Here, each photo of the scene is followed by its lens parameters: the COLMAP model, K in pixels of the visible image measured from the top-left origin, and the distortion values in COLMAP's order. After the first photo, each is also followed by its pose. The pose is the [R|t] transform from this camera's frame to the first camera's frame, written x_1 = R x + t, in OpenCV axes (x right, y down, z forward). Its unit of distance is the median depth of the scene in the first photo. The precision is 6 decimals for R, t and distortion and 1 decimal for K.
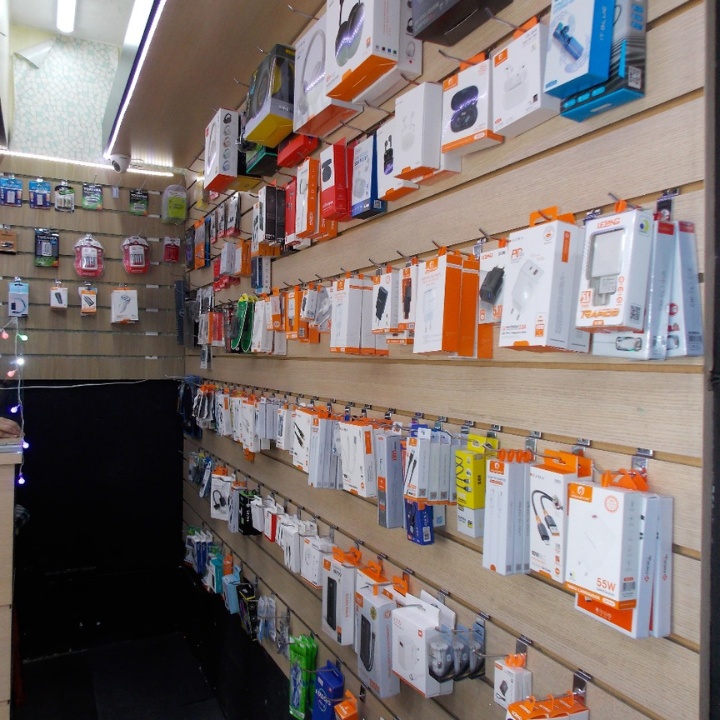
lens RADIAL K [[634.4, 0, 360.0], [0, 634.4, 360.0], [0, 0, 1]] dist [-0.003942, 0.001132]
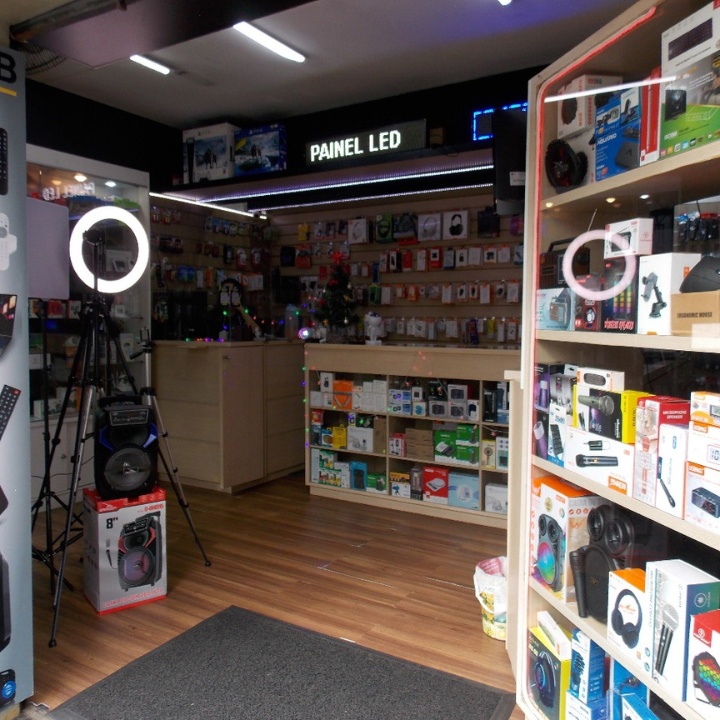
lens RADIAL K [[634.4, 0, 360.0], [0, 634.4, 360.0], [0, 0, 1]] dist [-0.003942, 0.001132]
pose [[0.848919, -0.043667, 0.526716, -2.663137], [0.006966, 0.997419, 0.071462, 0.054514], [-0.528477, -0.056996, 0.847032, -2.179106]]
